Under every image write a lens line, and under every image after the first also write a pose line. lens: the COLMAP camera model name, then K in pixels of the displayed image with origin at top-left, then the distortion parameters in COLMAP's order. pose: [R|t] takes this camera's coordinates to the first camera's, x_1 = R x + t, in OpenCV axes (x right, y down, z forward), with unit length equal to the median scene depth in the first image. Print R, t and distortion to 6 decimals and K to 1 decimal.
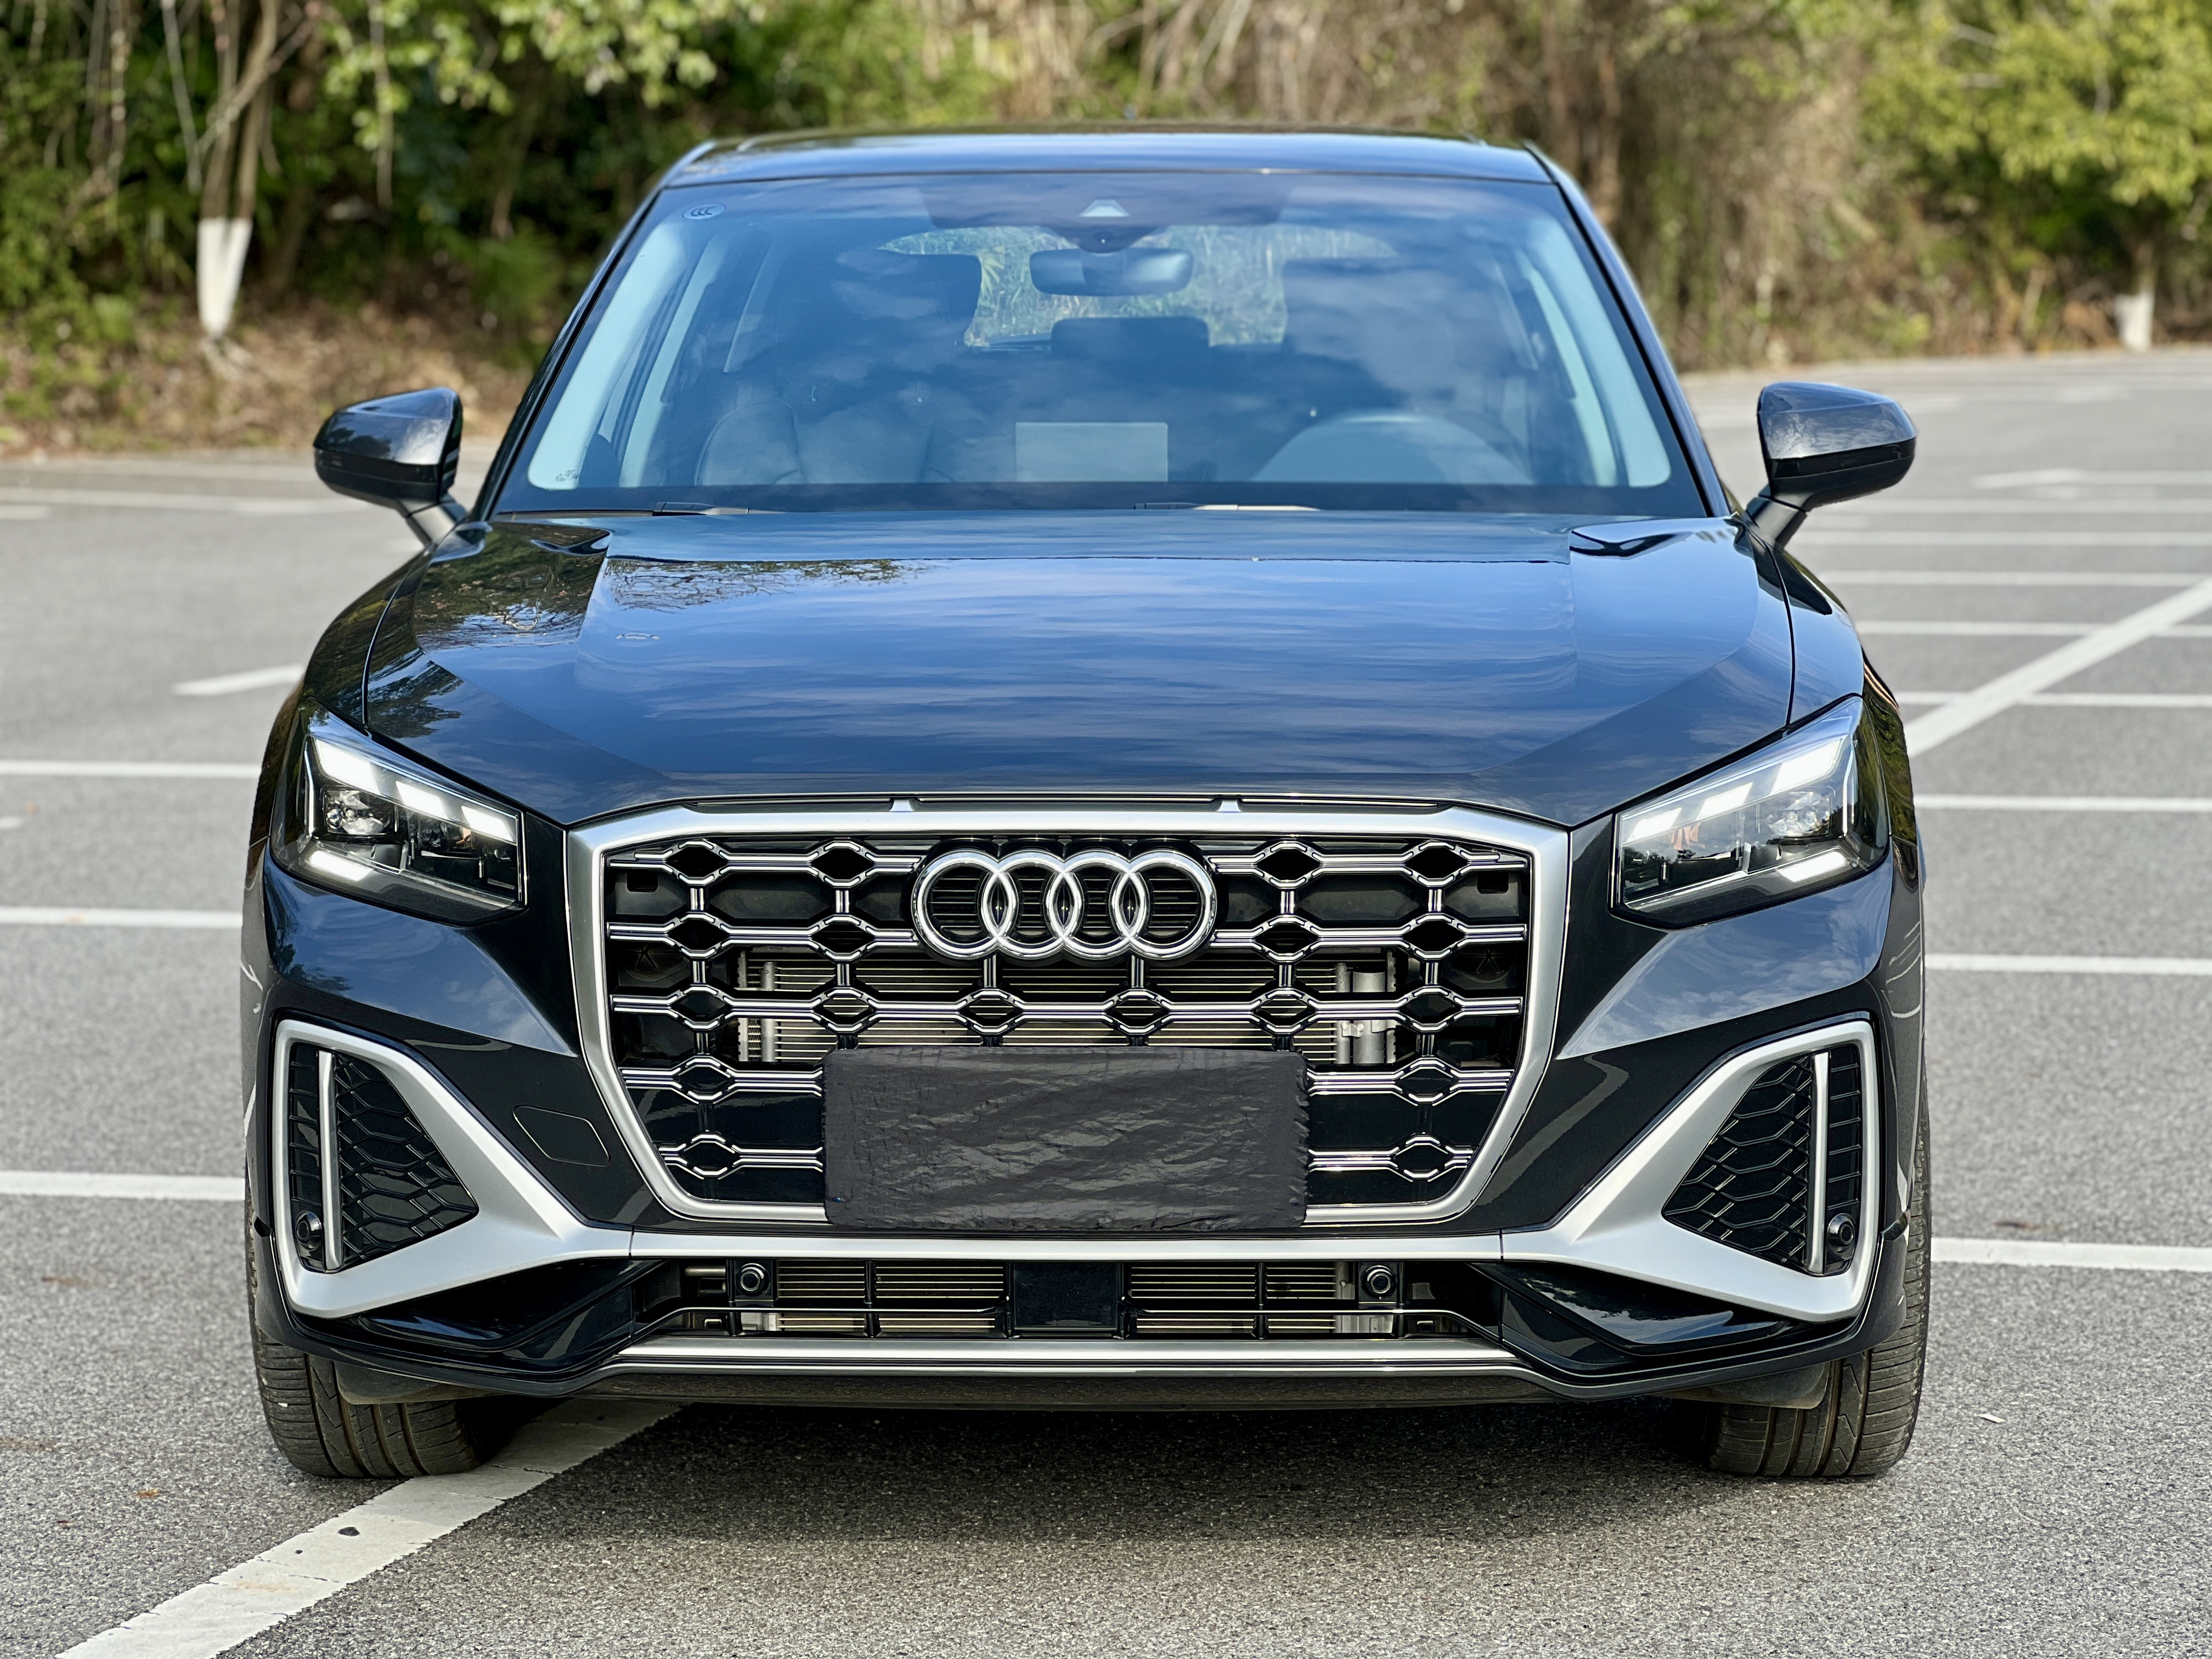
lens RADIAL K [[4228.5, 0, 1092.6], [0, 4228.5, 828.6], [0, 0, 1]] dist [0.237642, 0.000000]
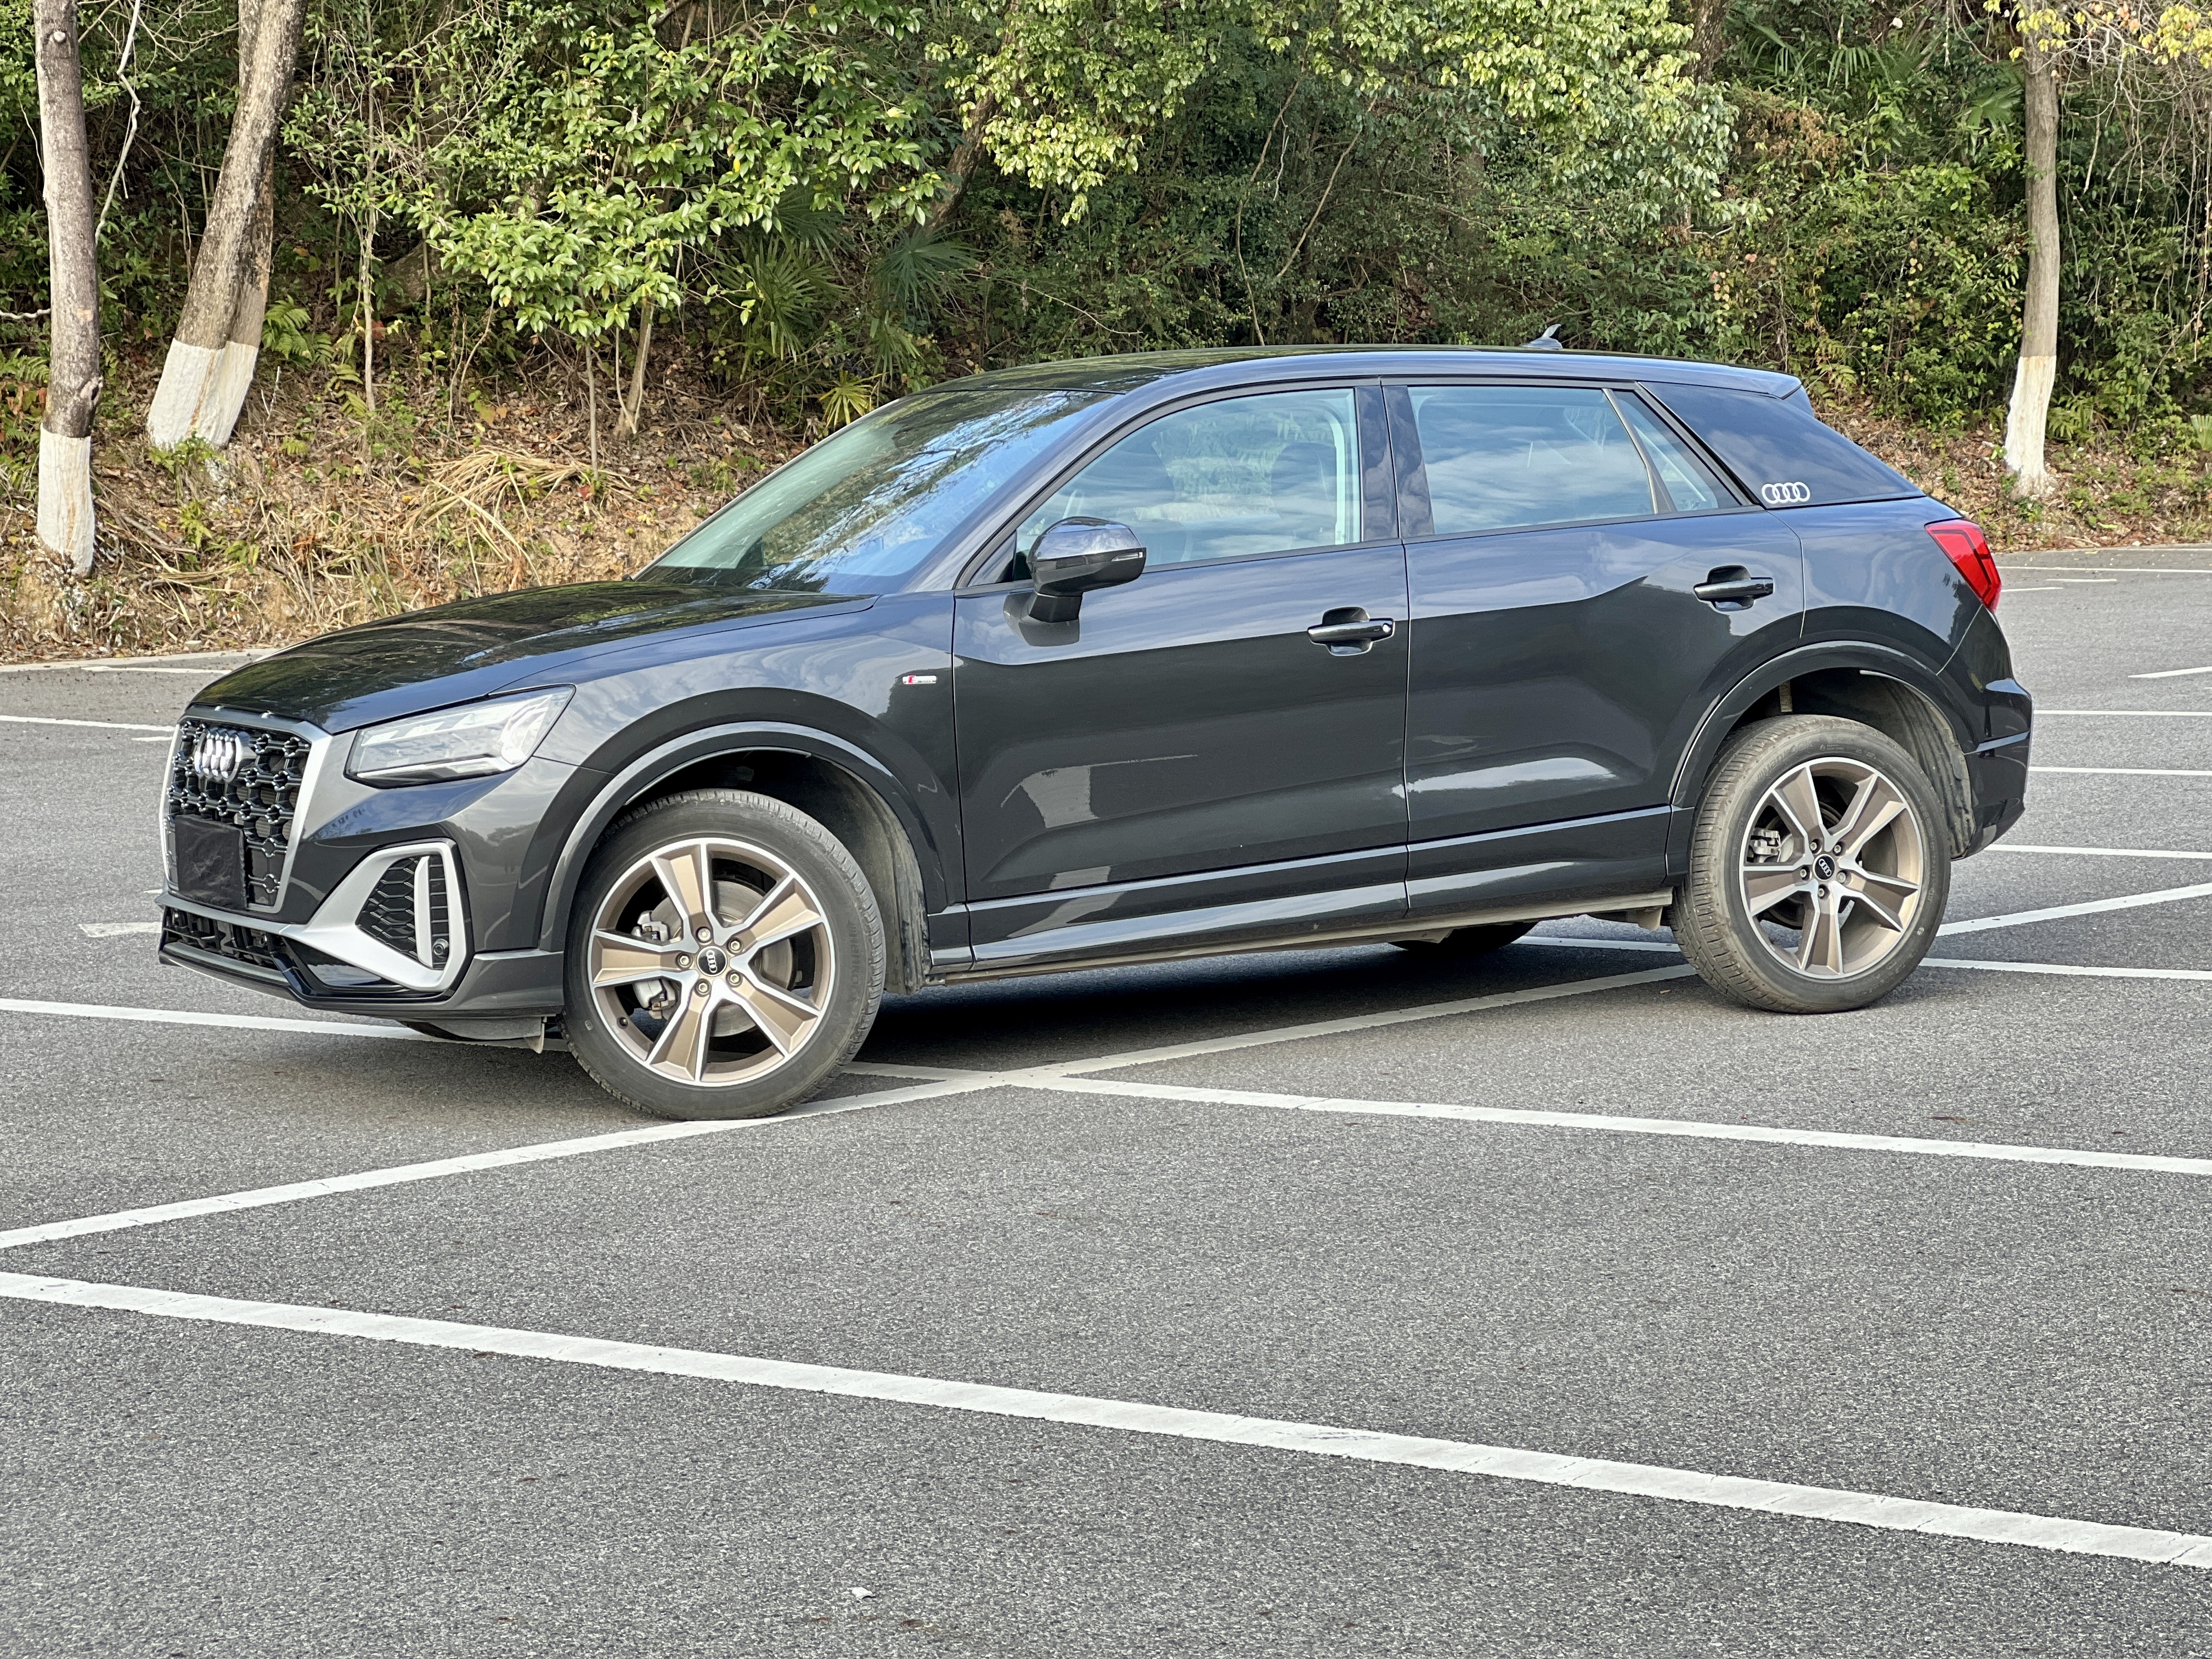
lens RADIAL K [[4886.1, 0, 1109.0], [0, 4886.1, 811.2], [0, 0, 1]] dist [0.204016, 0.000000]
pose [[0.477971, 0.062454, -0.876152, 2.432573], [-0.085448, 0.996044, 0.024385, -0.054326], [0.874210, 0.063210, 0.481417, 0.177662]]
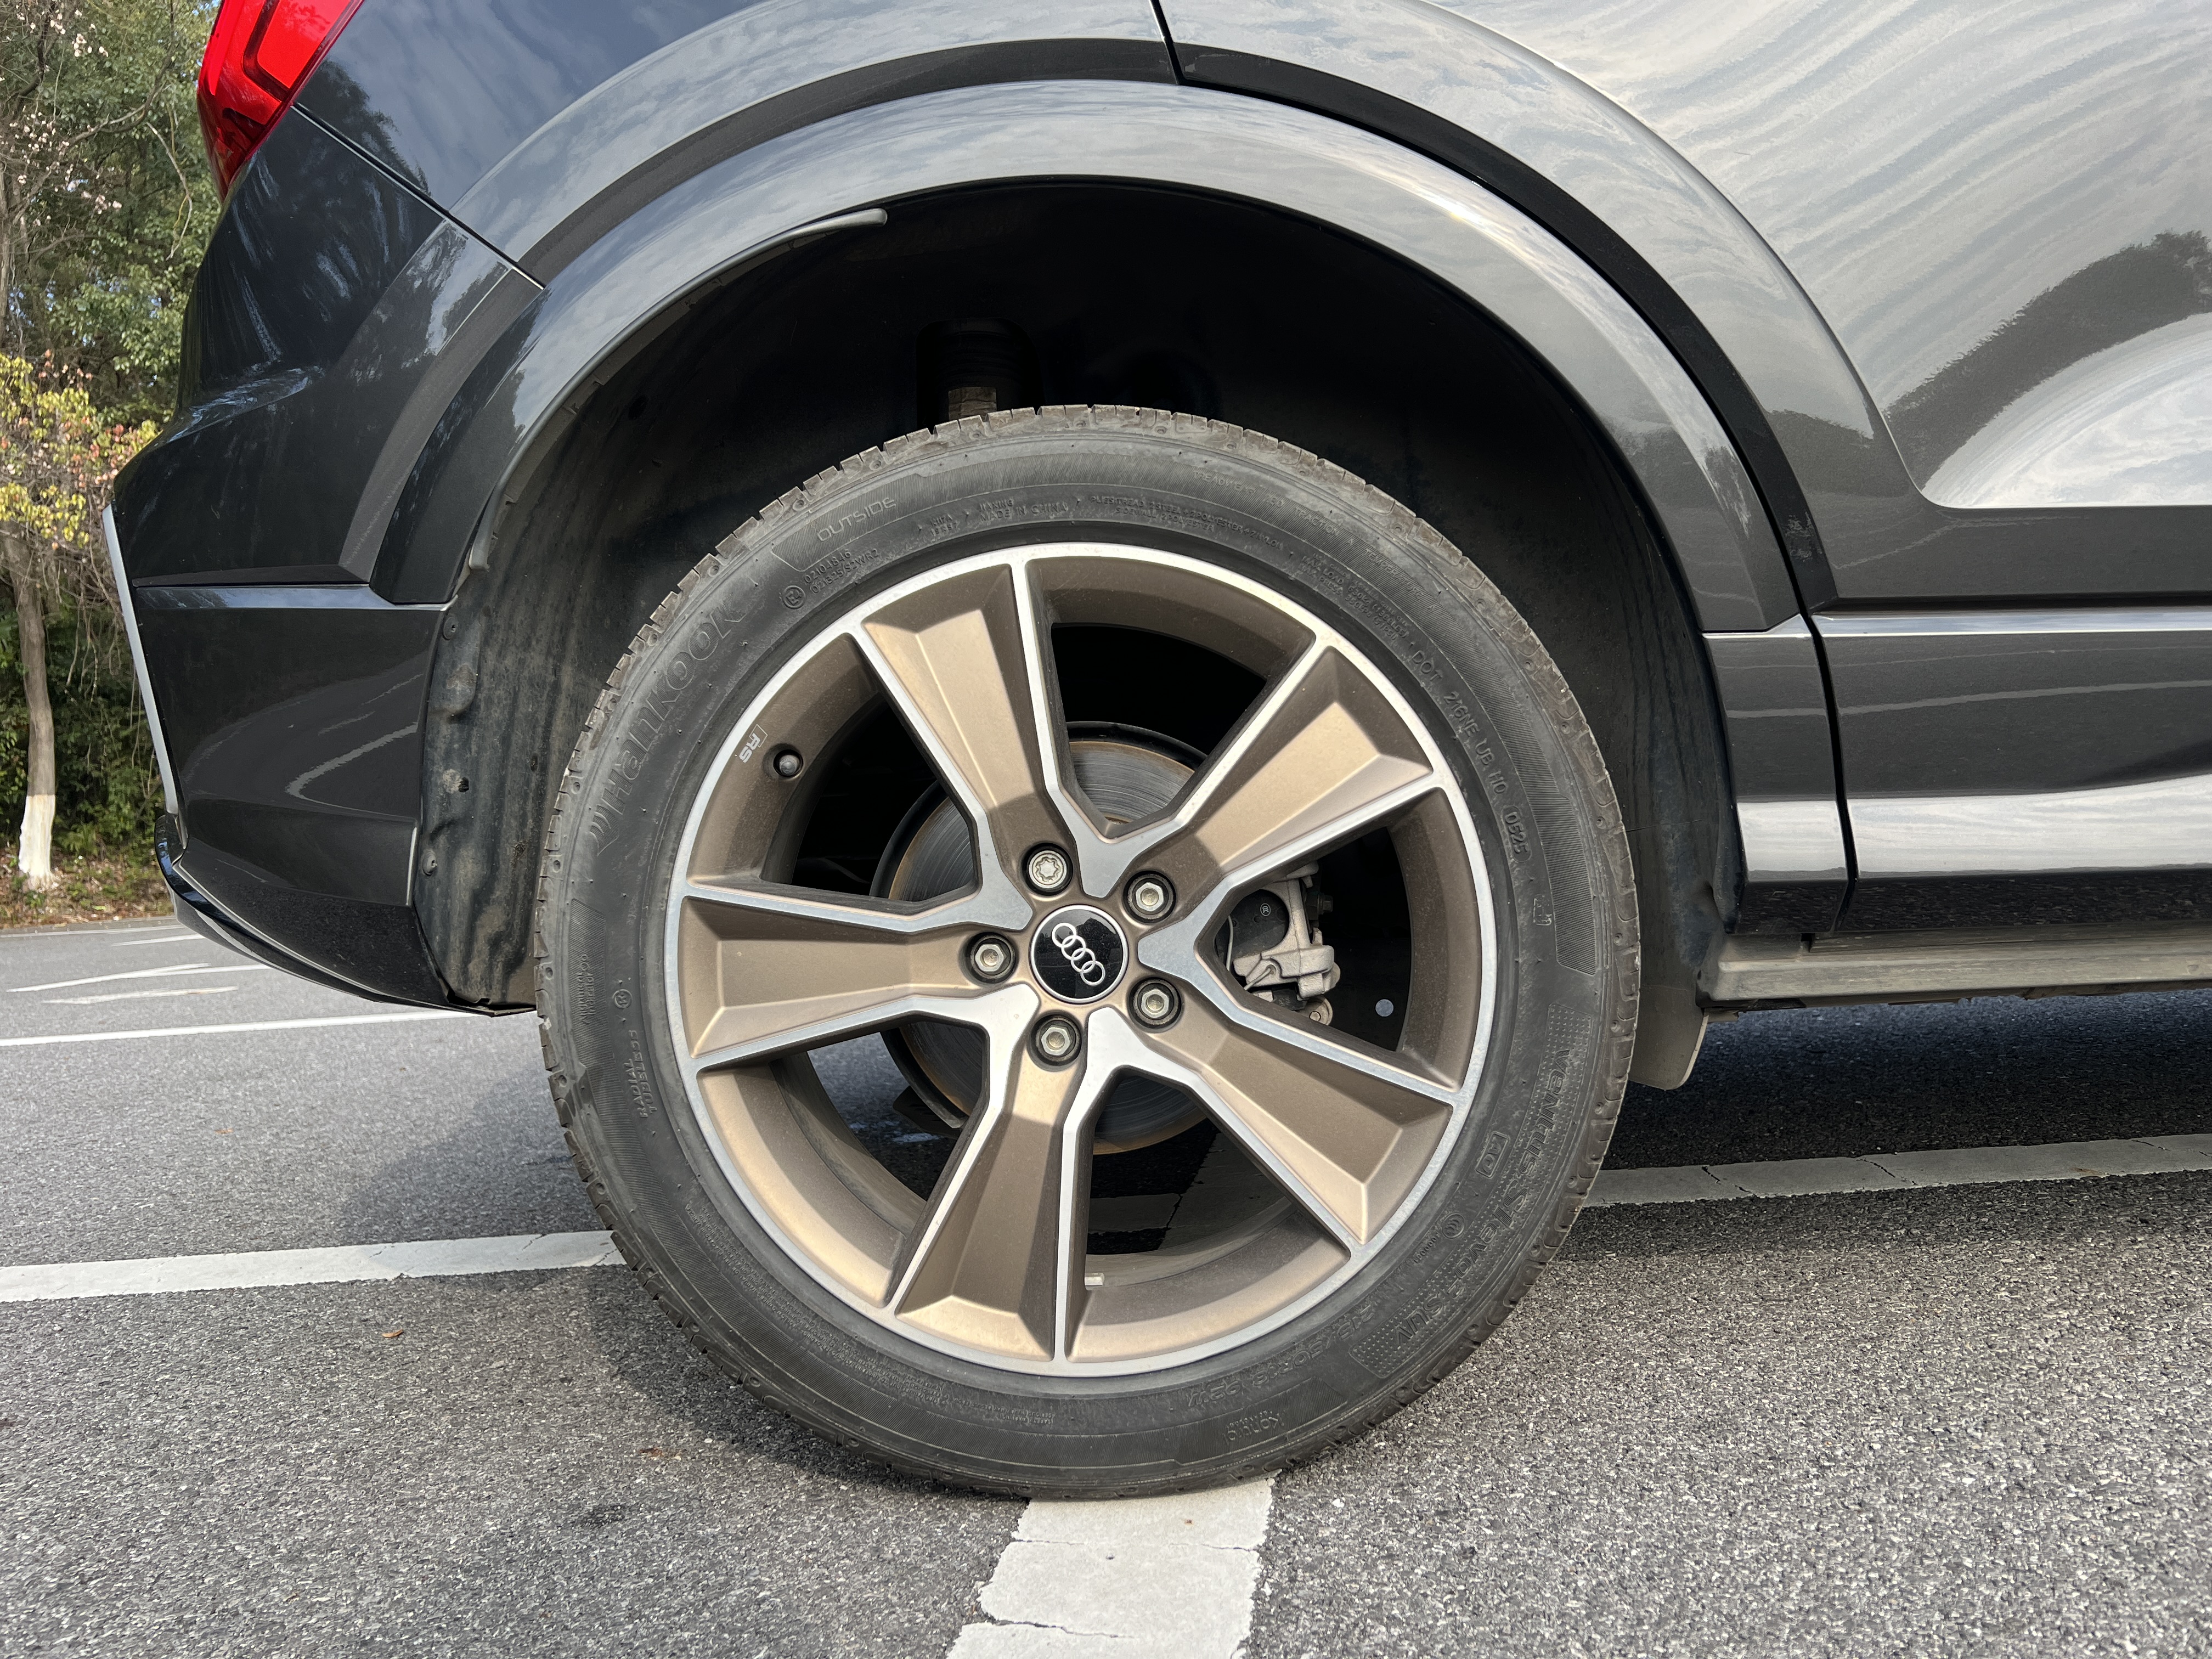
lens RADIAL K [[1654.6, 0, 1102.1], [0, 1654.6, 826.5], [0, 0, 1]] dist [0.037532, -0.050166]
pose [[0.896116, -0.058803, -0.439907, -0.430493], [0.010647, 0.993747, -0.111146, -0.210075], [0.443692, 0.094916, 0.891139, 3.531011]]
